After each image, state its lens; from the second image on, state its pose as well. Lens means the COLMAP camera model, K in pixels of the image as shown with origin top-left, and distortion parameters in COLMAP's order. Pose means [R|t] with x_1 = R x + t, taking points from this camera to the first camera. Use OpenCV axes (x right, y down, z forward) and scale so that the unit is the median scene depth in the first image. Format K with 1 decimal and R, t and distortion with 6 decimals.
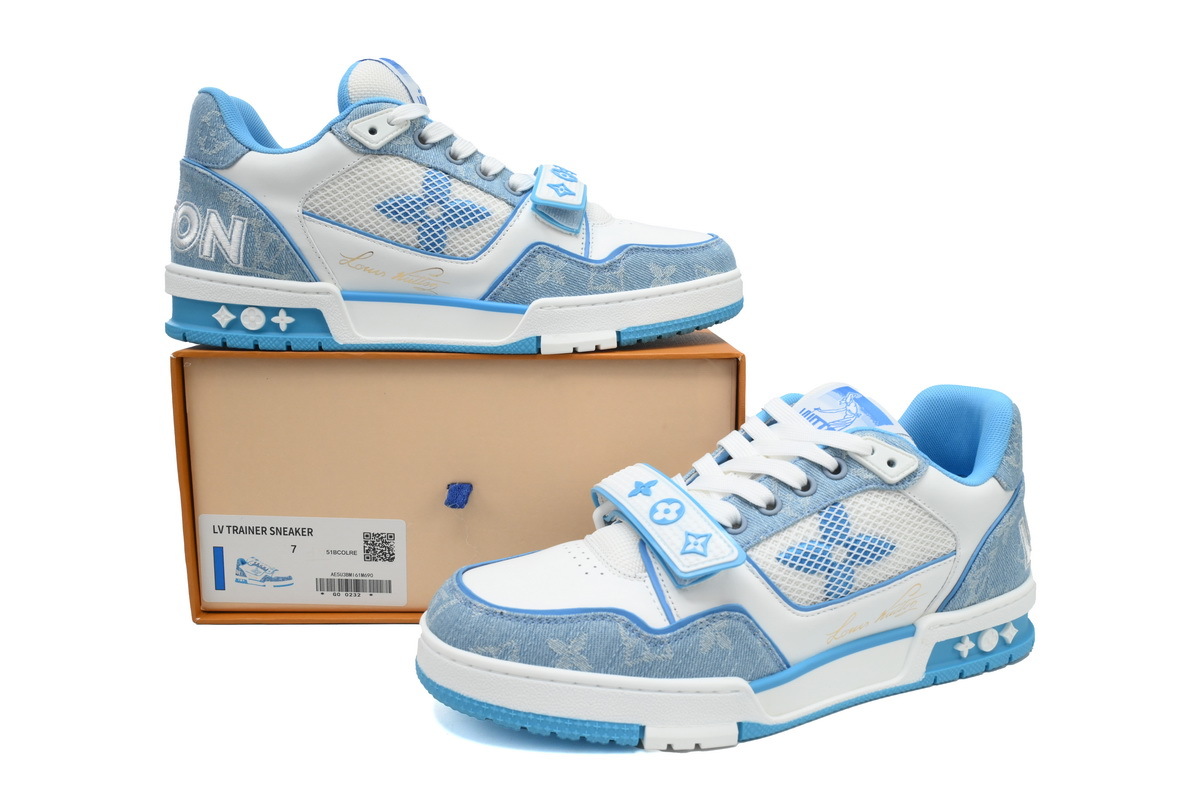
lens RADIAL K [[961.3, 0, 600.0], [0, 961.3, 400.0], [0, 0, 1]] dist [0.044896, 0.001440]
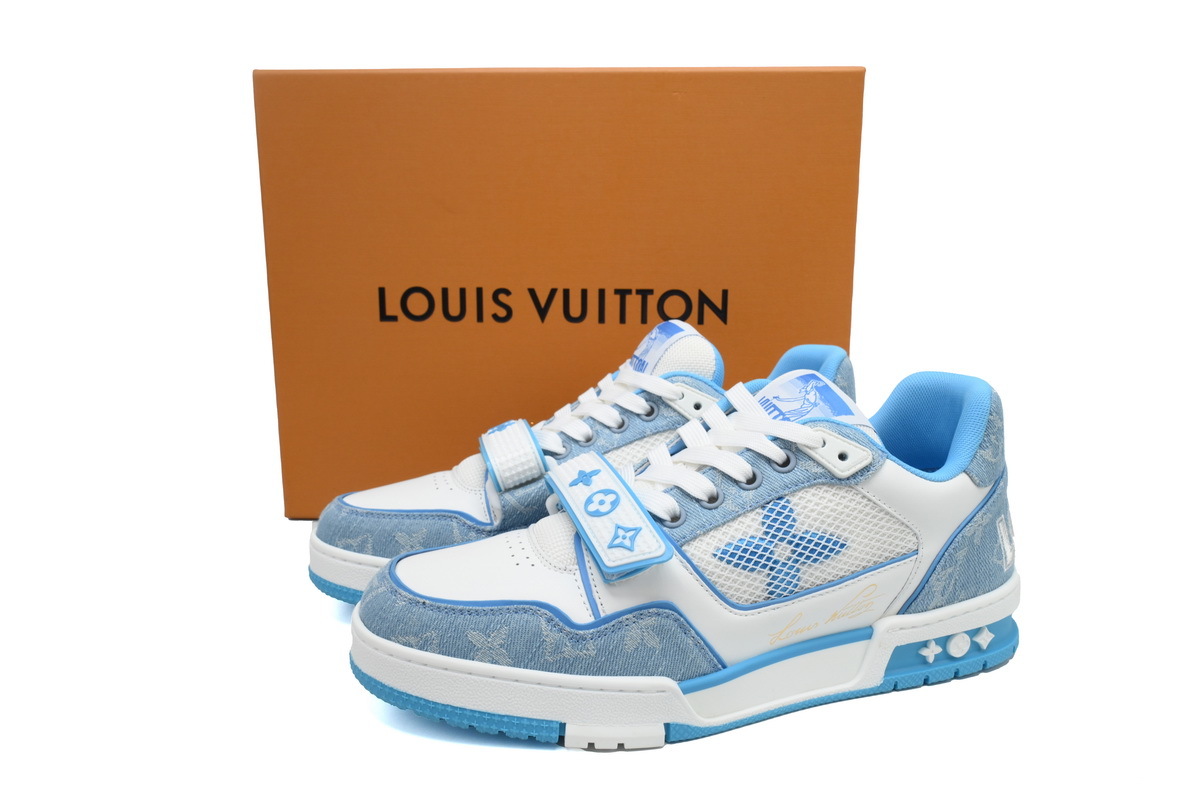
lens RADIAL K [[961.3, 0, 600.0], [0, 961.3, 400.0], [0, 0, 1]] dist [0.044896, 0.001440]
pose [[0.994691, 0.011857, -0.102218, 0.163219], [-0.009005, 0.999558, 0.028317, -0.014359], [0.102509, -0.027246, 0.994359, 0.042362]]
